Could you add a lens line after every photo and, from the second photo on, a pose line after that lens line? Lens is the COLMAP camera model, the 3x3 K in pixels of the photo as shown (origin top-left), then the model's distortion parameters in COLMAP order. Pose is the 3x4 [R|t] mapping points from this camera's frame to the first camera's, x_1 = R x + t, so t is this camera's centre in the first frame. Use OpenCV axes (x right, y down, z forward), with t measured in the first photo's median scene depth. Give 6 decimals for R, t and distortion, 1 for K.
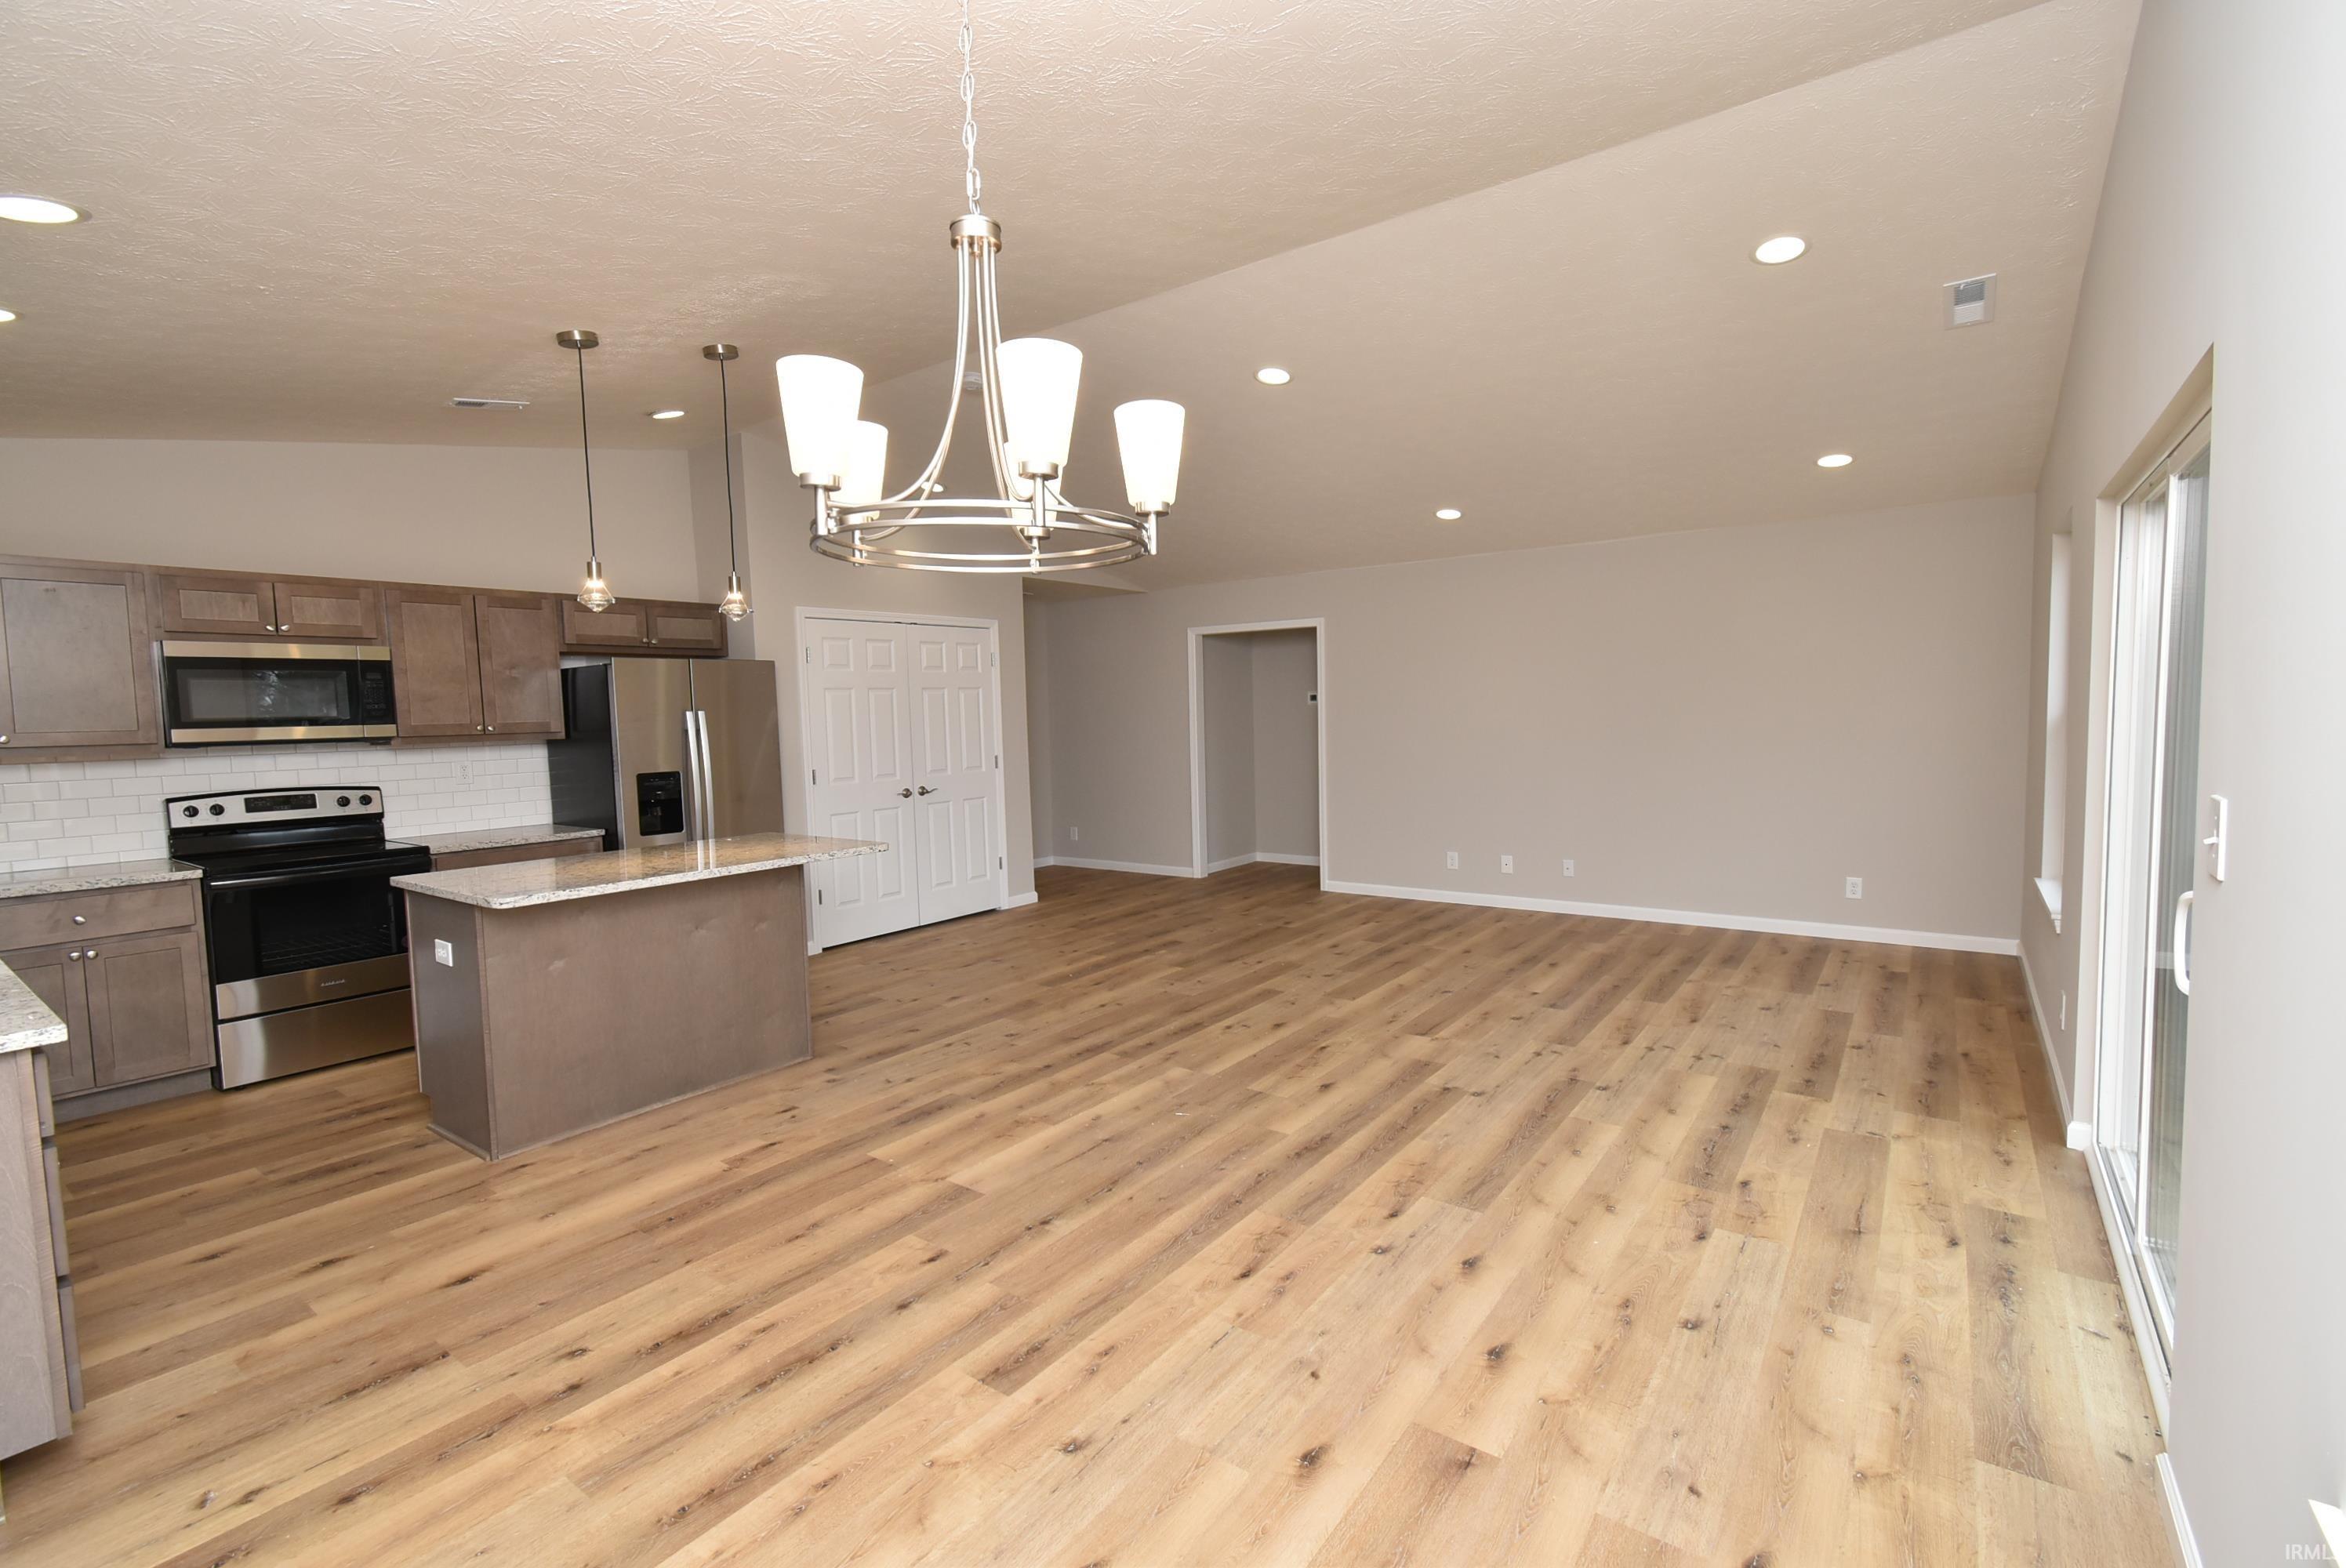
lens RADIAL K [[1035.1, 0, 1174.2], [0, 1035.1, 785.0], [0, 0, 1]] dist [0.009553, -0.005497]
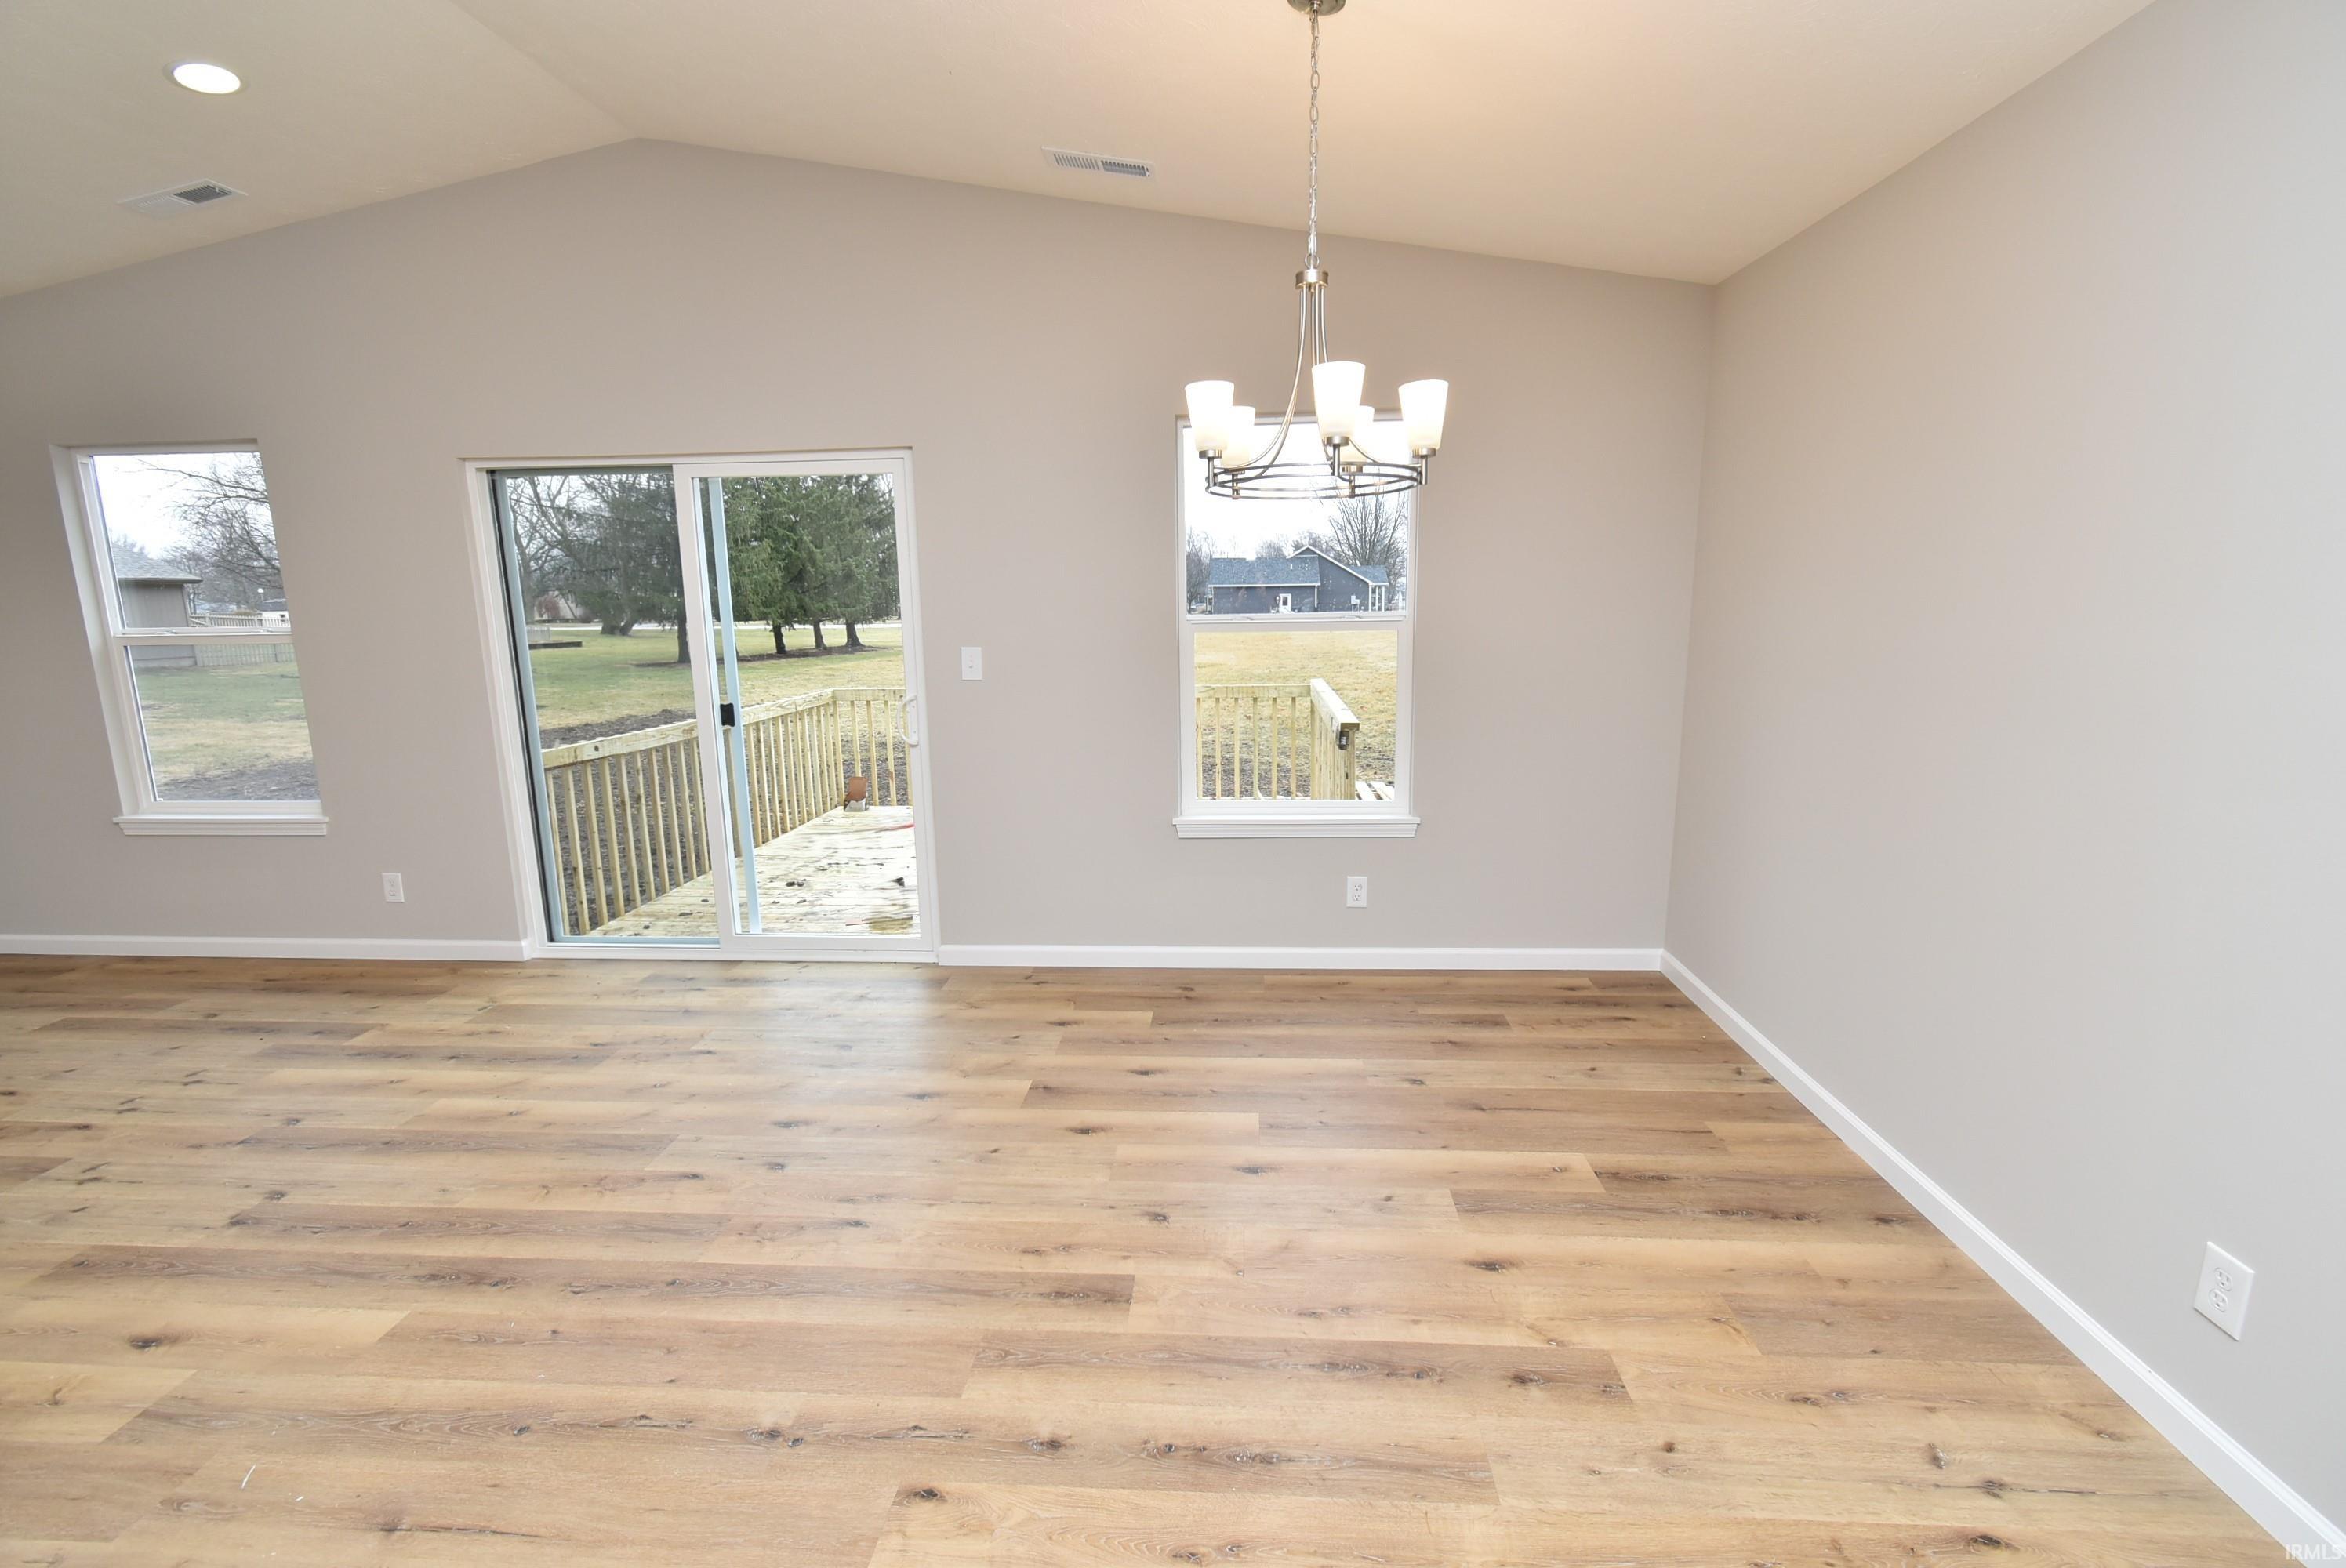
lens RADIAL K [[1035.1, 0, 1174.2], [0, 1035.1, 785.0], [0, 0, 1]] dist [0.009553, -0.005497]
pose [[-0.536229, -0.117509, 0.835853, -0.575956], [0.089672, 0.976727, 0.194842, -0.045933], [-0.839296, 0.179432, -0.513212, 0.827682]]
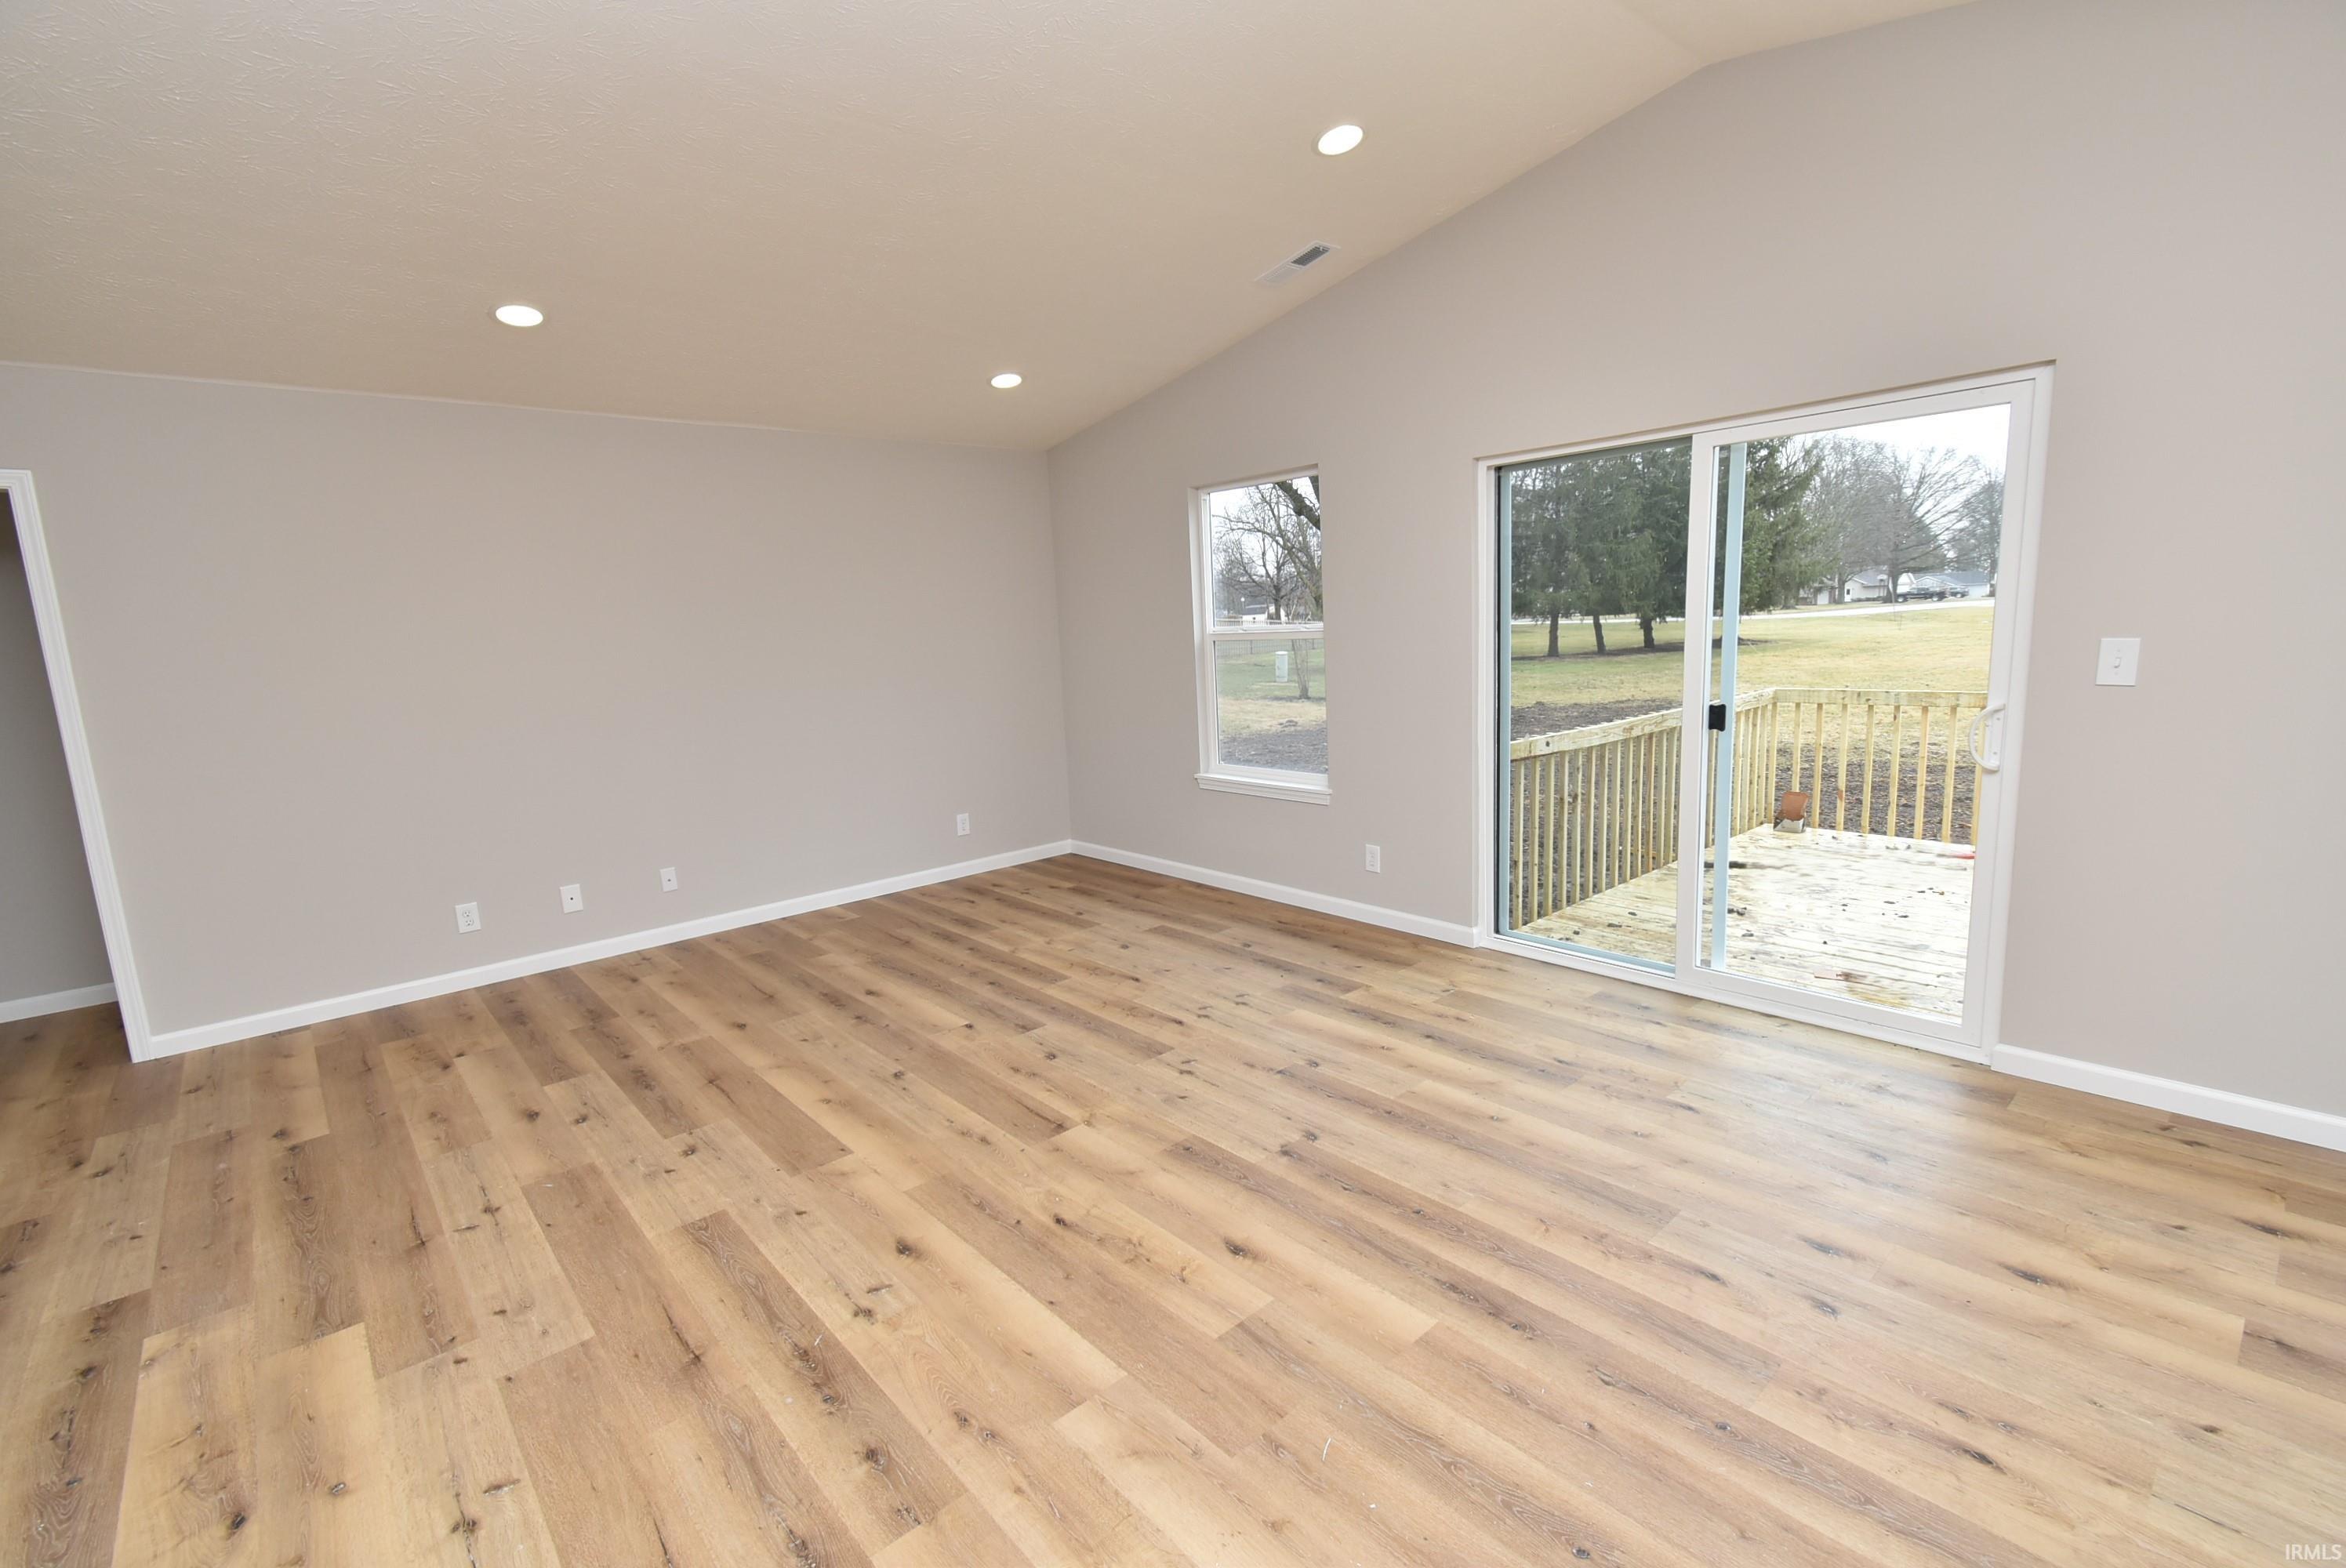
lens RADIAL K [[1035.1, 0, 1174.2], [0, 1035.1, 785.0], [0, 0, 1]] dist [0.009553, -0.005497]
pose [[0.208311, -0.139919, 0.968003, -0.432730], [0.112475, 0.986575, 0.118399, -0.055640], [-0.971574, 0.084213, 0.221252, 0.931278]]
